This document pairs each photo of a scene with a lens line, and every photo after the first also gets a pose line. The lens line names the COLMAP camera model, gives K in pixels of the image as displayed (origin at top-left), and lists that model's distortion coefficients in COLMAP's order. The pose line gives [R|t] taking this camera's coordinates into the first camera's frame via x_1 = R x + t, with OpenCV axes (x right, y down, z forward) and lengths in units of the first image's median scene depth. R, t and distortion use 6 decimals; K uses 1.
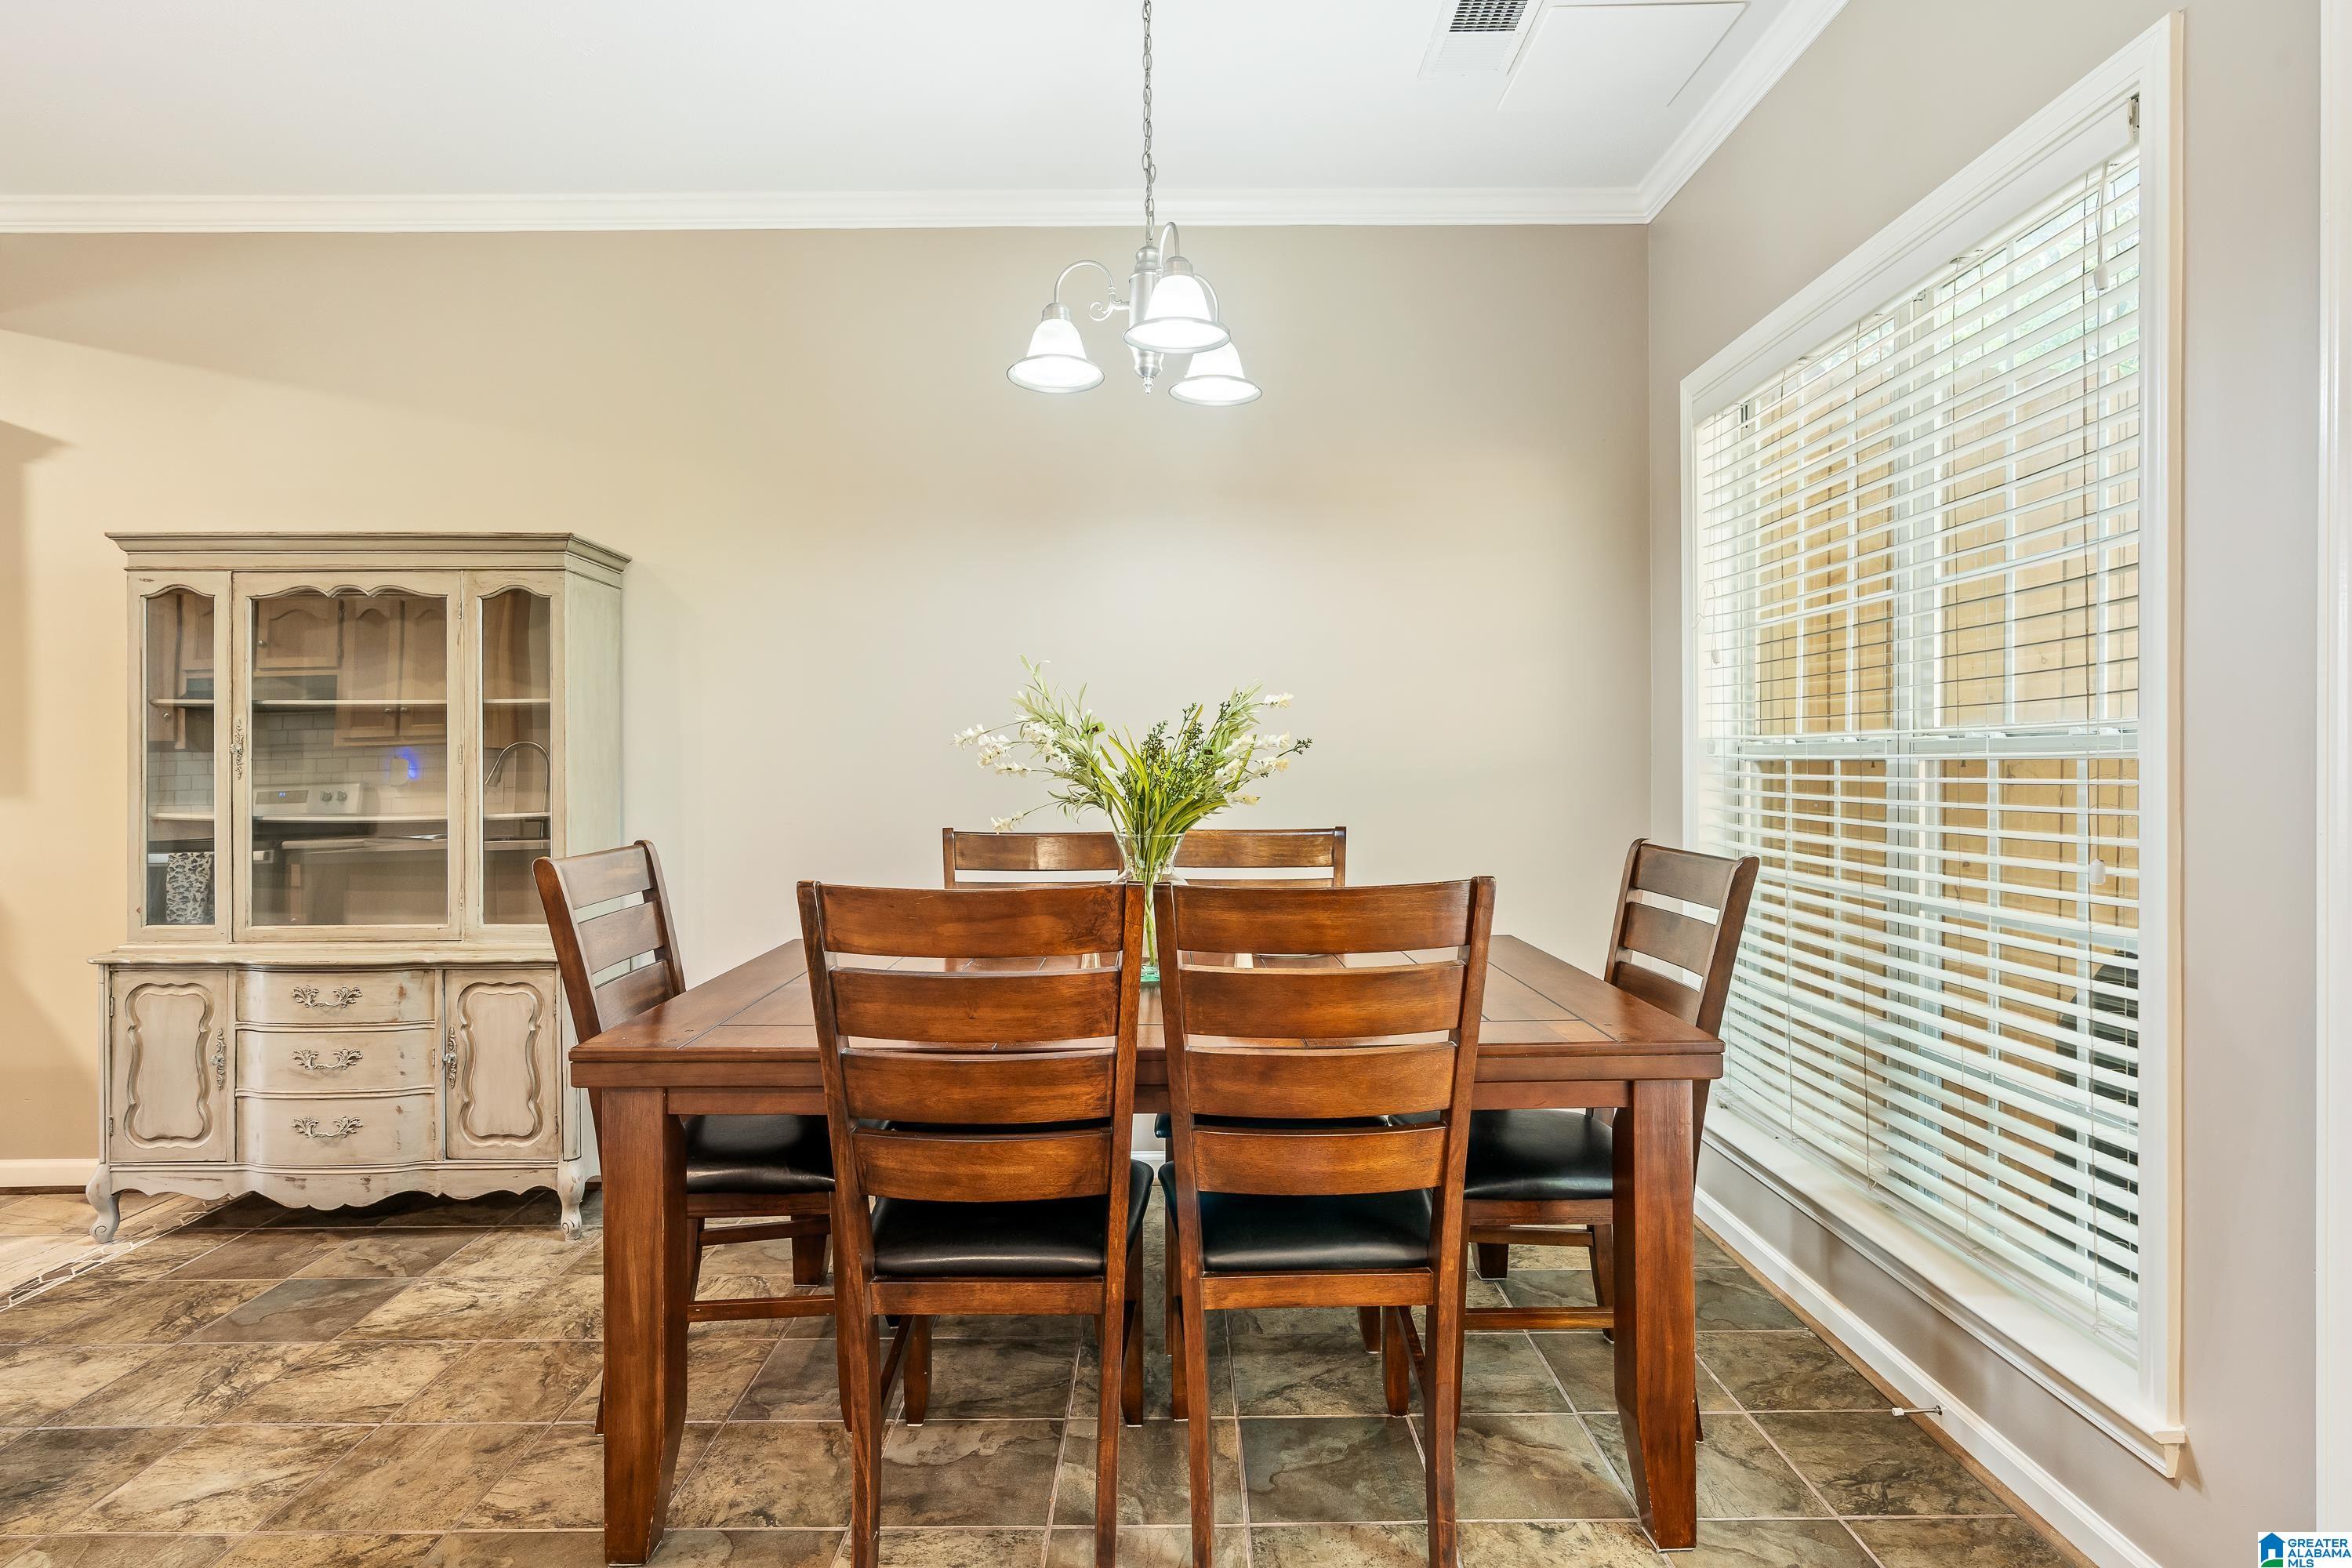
lens RADIAL K [[1178.4, 0, 1171.3], [0, 1178.4, 777.2], [0, 0, 1]] dist [-0.009008, 0.004457]
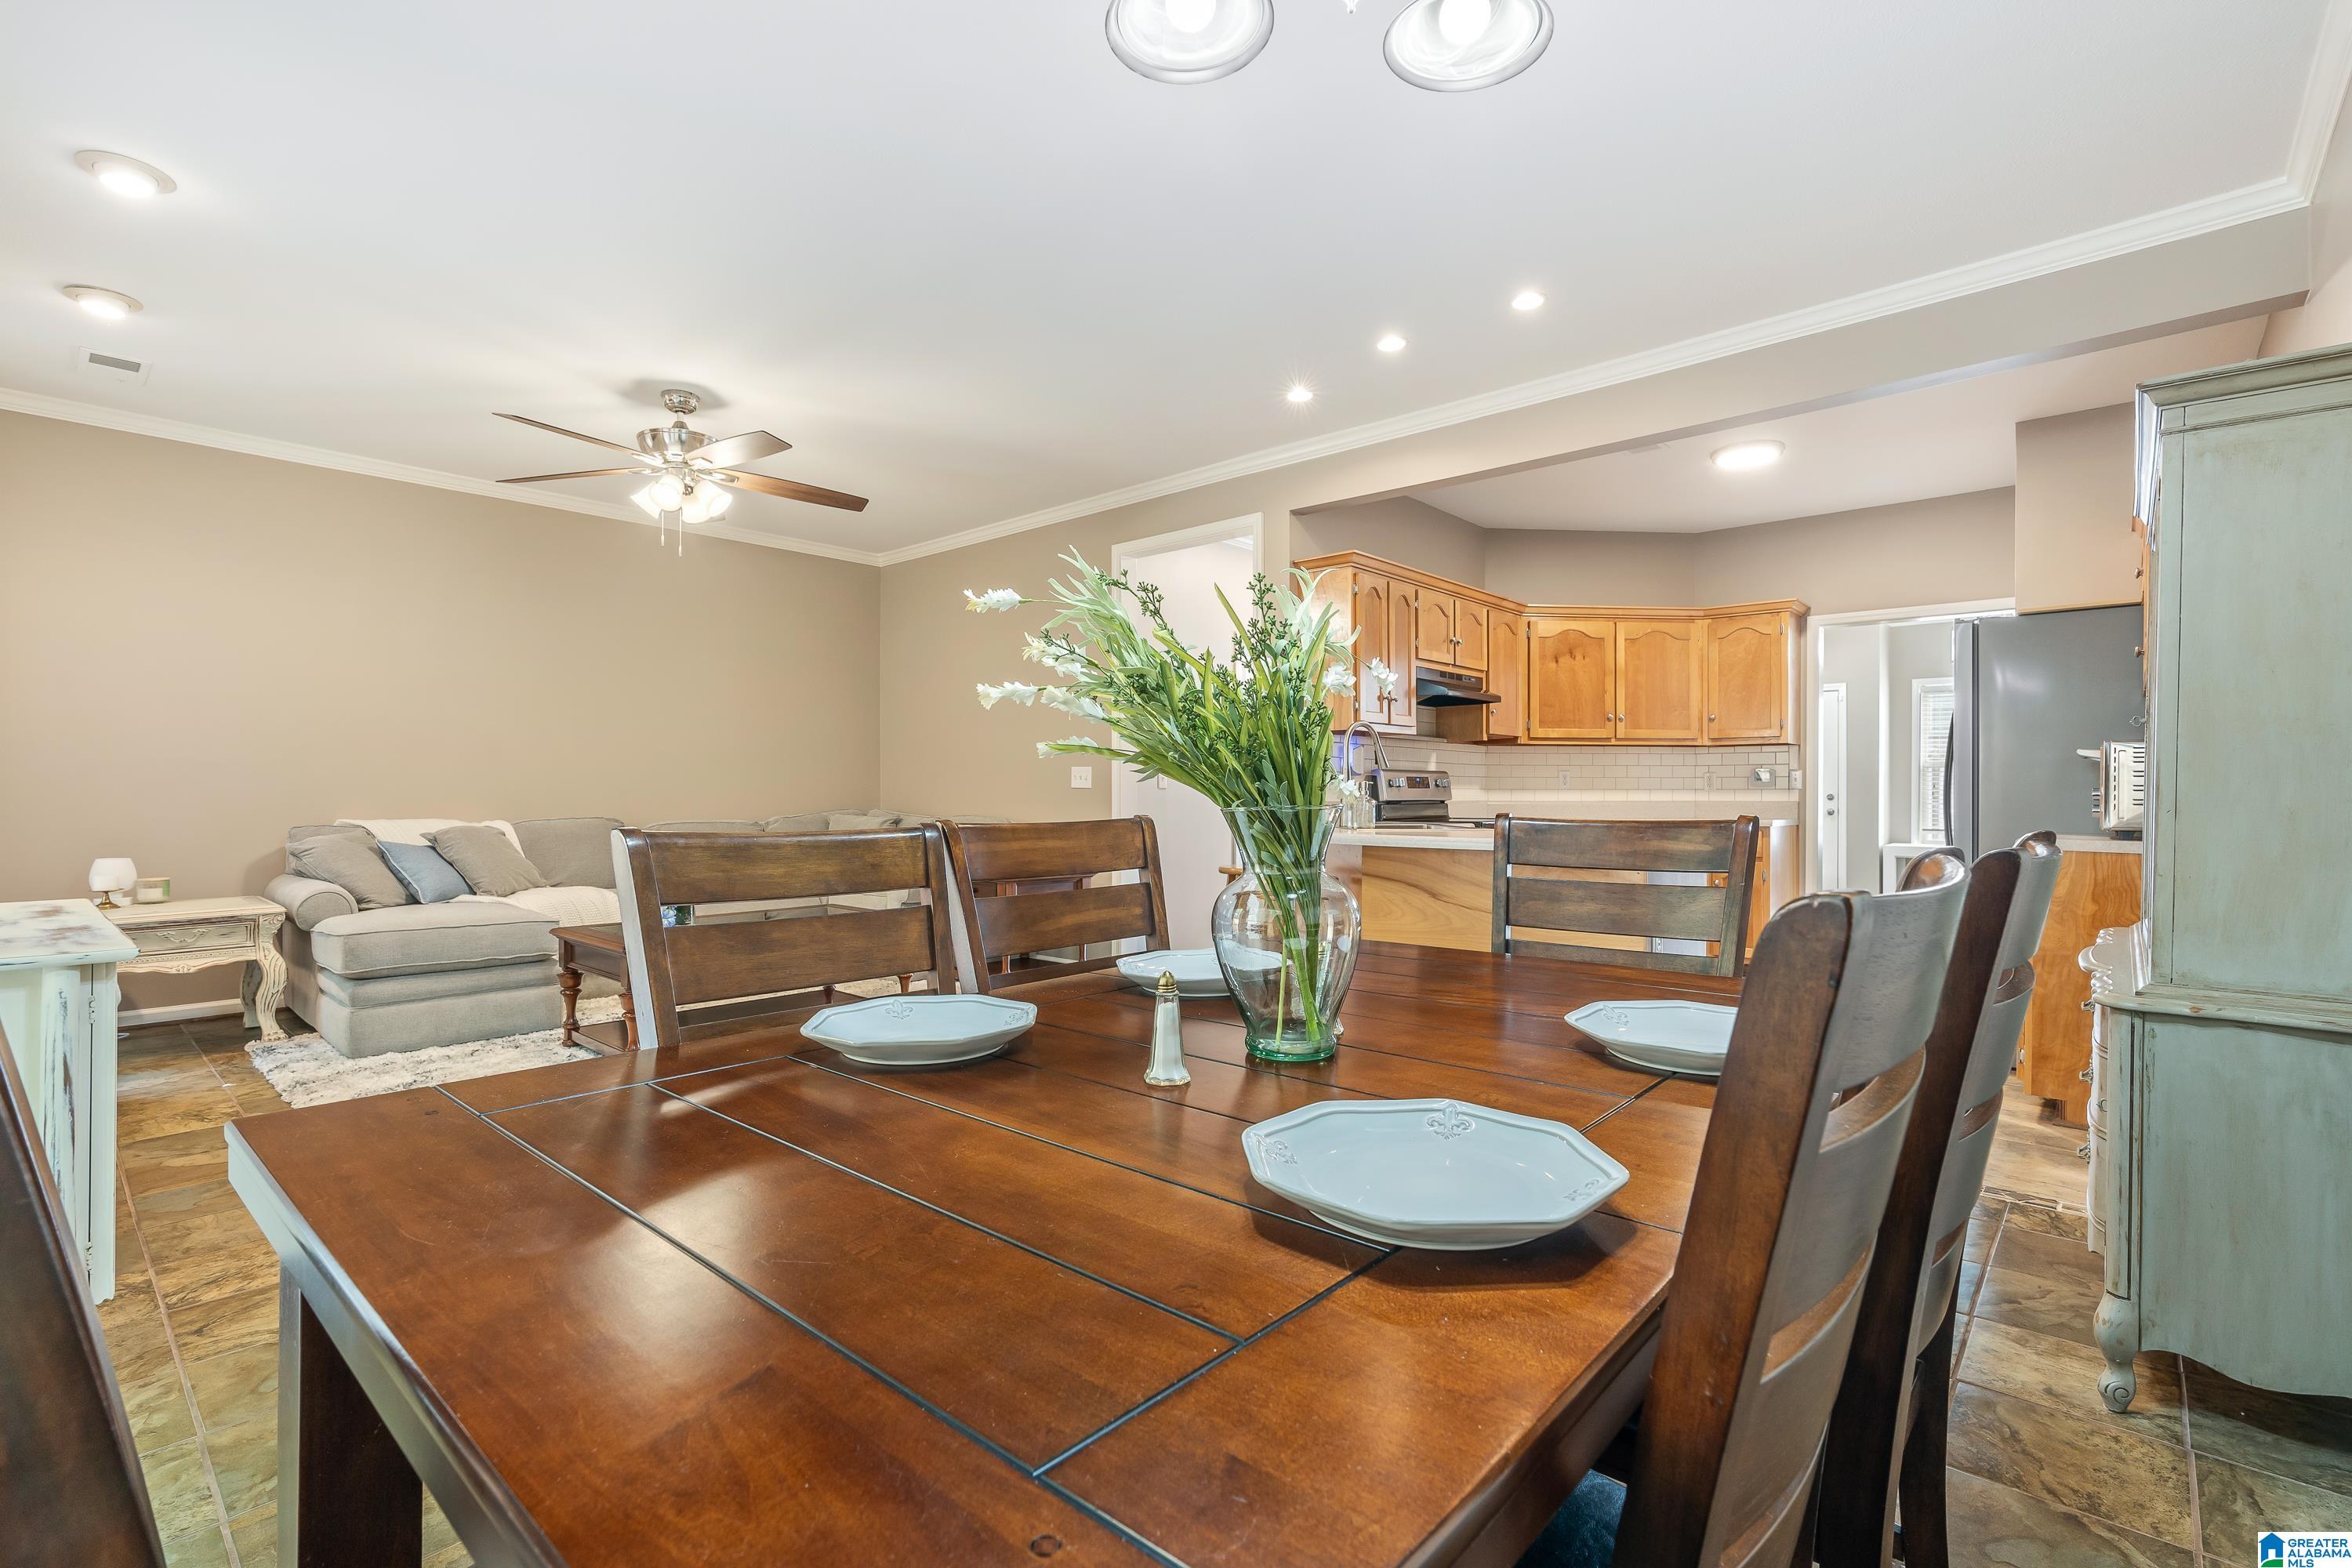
lens RADIAL K [[1068.1, 0, 1167.9], [0, 1068.1, 793.9], [0, 0, 1]] dist [-0.008057, 0.002760]
pose [[-0.677158, 0.008207, -0.735792, 0.329912], [-0.006375, 0.999835, 0.017018, 0.026228], [0.735810, 0.016214, -0.676994, 1.035621]]
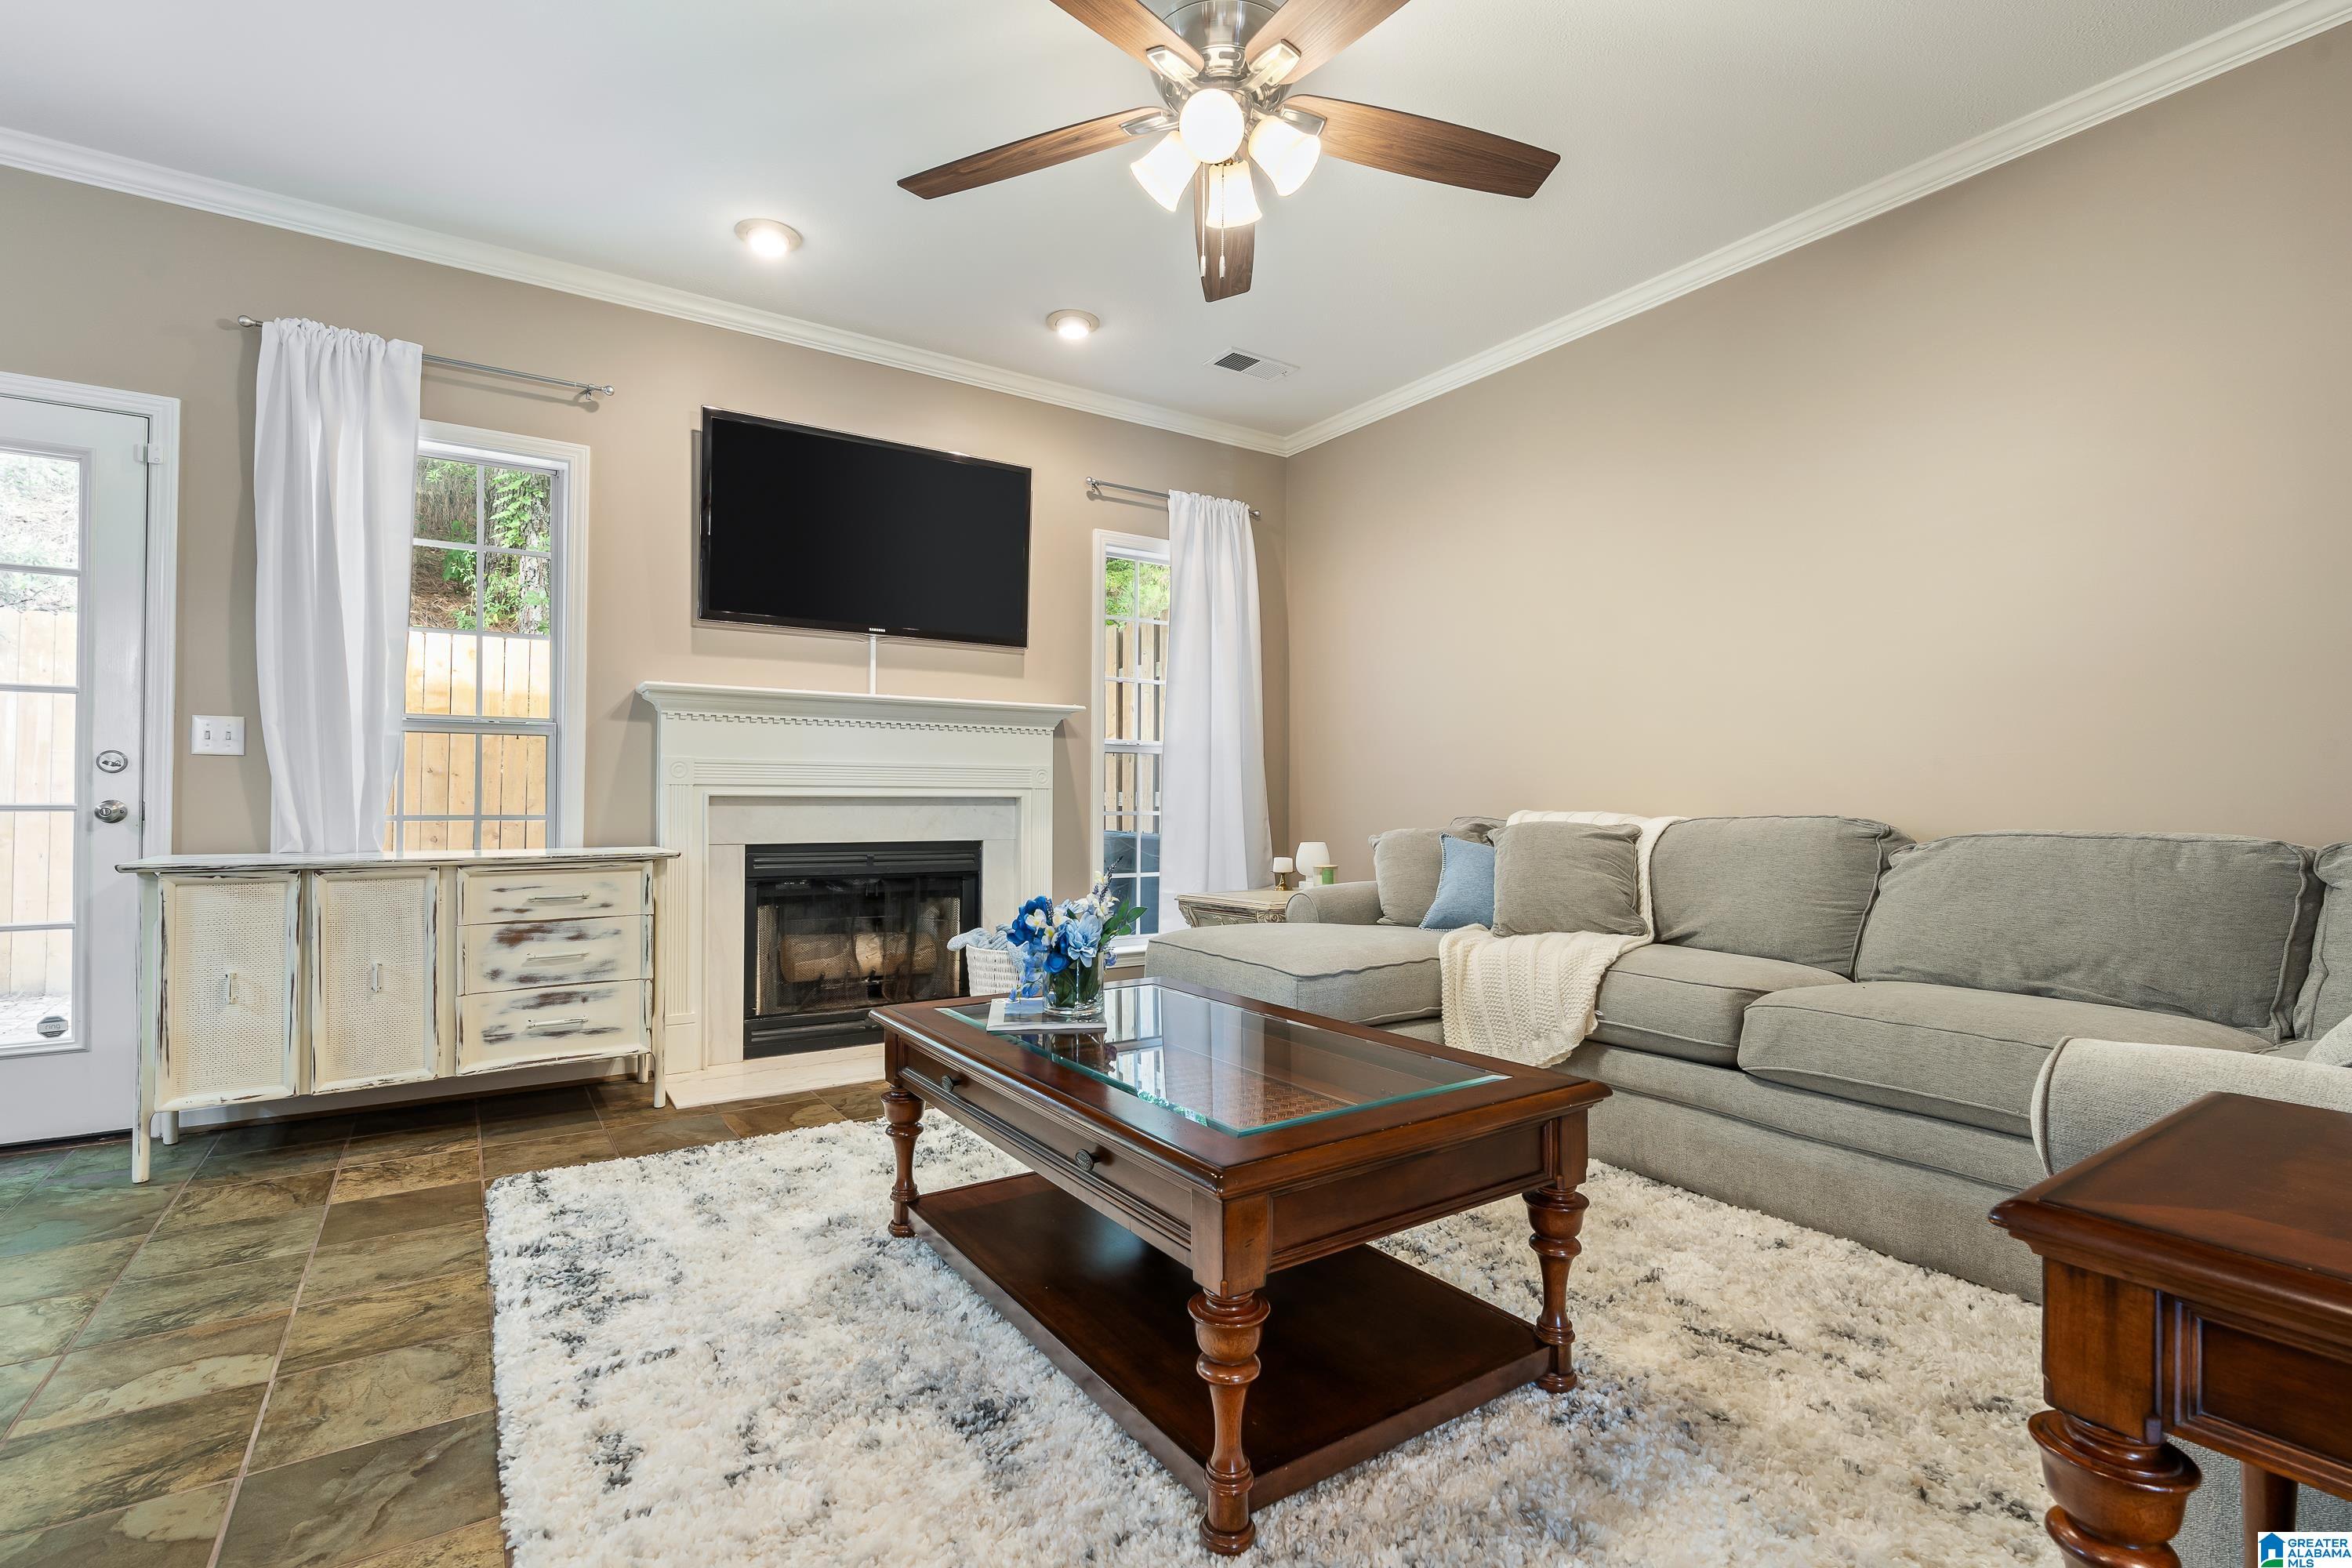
lens RADIAL K [[1068.1, 0, 1189.0], [0, 1068.1, 792.9], [0, 0, 1]] dist [-0.008057, 0.002760]
pose [[-0.558420, 0.016015, 0.829404, -0.981286], [0.014618, 0.999848, -0.009464, 0.094252], [-0.829430, 0.006839, -0.558570, -0.106877]]
